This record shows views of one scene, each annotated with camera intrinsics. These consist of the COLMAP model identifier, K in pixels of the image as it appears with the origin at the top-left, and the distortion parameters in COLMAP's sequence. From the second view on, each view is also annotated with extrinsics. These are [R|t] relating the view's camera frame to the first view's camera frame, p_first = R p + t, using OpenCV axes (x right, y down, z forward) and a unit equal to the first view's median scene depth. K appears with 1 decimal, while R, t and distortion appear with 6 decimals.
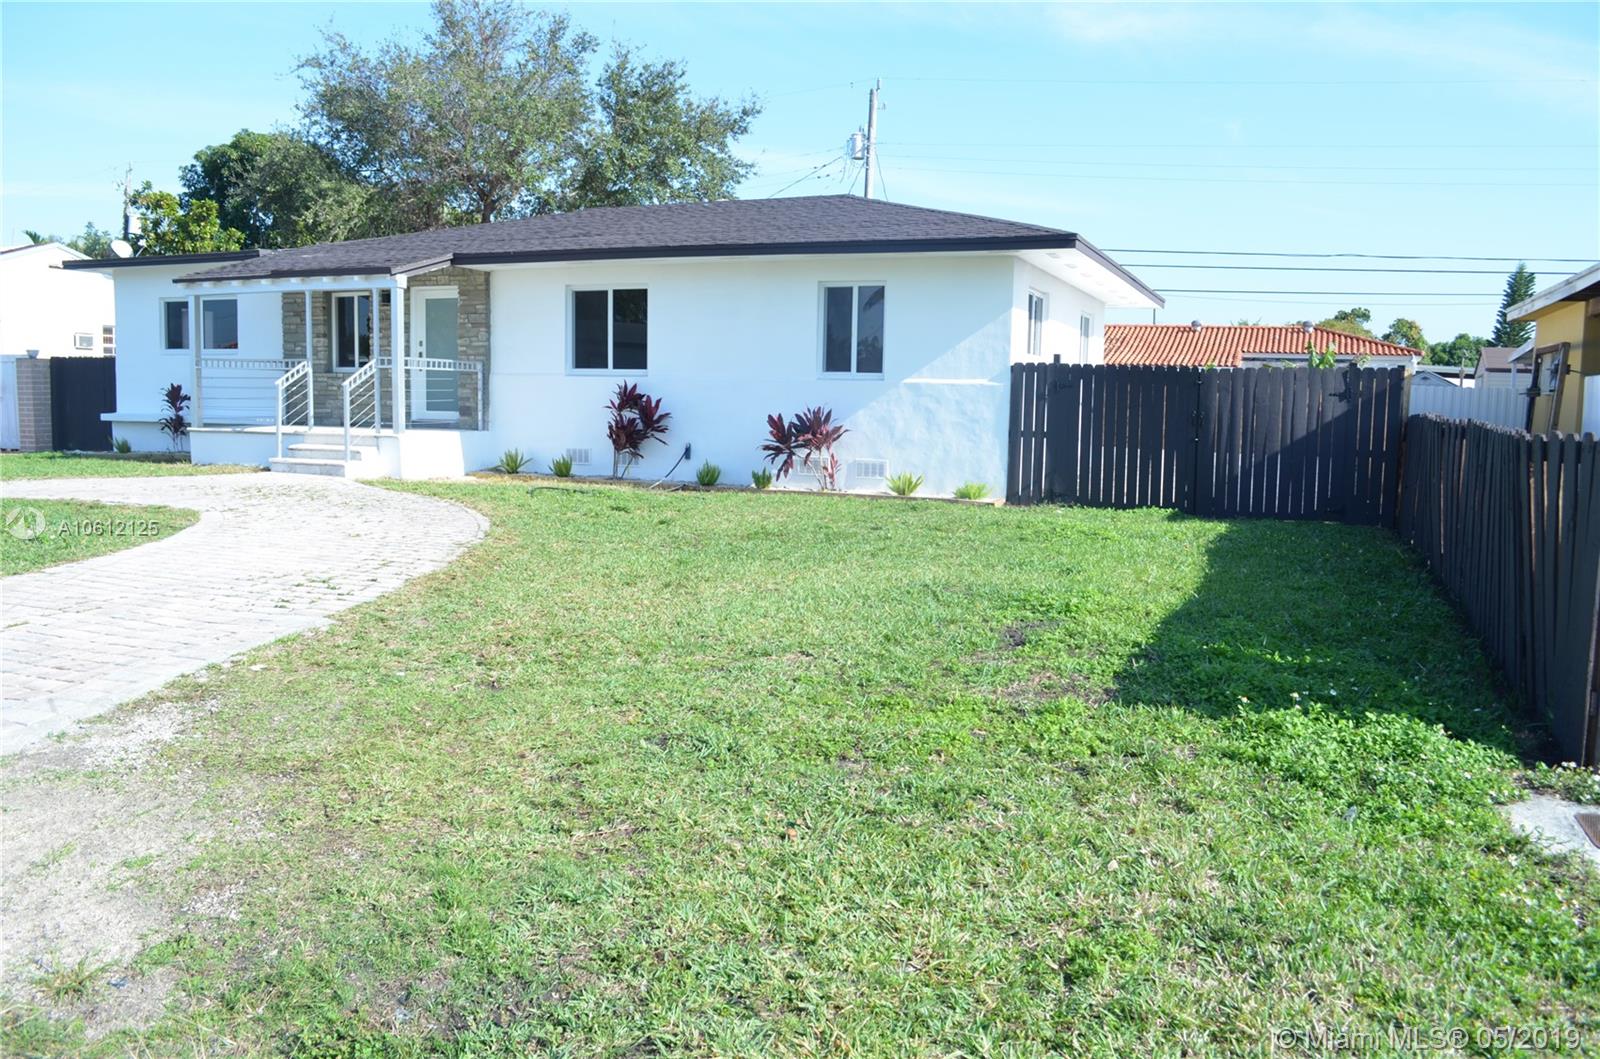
lens RADIAL K [[1259.4, 0, 804.6], [0, 1259.4, 538.2], [0, 0, 1]] dist [-0.082692, 0.013605]
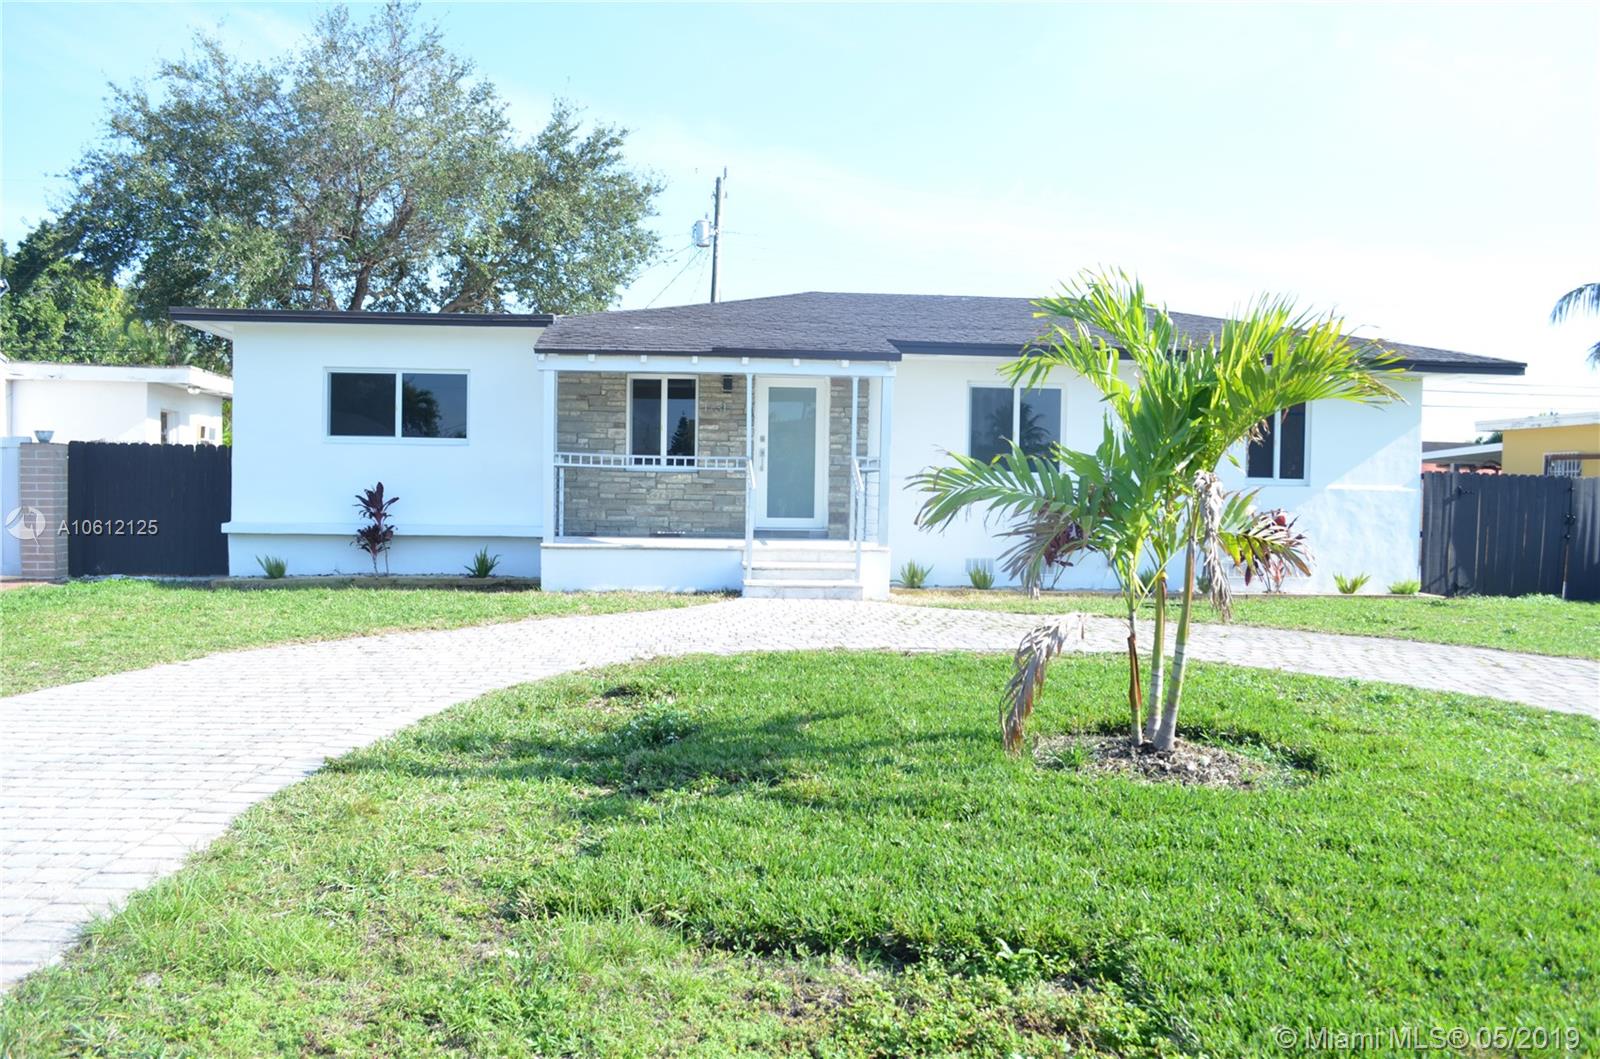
lens RADIAL K [[1259.4, 0, 813.2], [0, 1259.4, 539.9], [0, 0, 1]] dist [-0.082692, 0.013605]
pose [[0.883408, -0.022432, 0.468067, -0.724292], [0.052976, 0.997231, -0.052191, -0.043446], [-0.465600, 0.070902, 0.882151, 0.247357]]
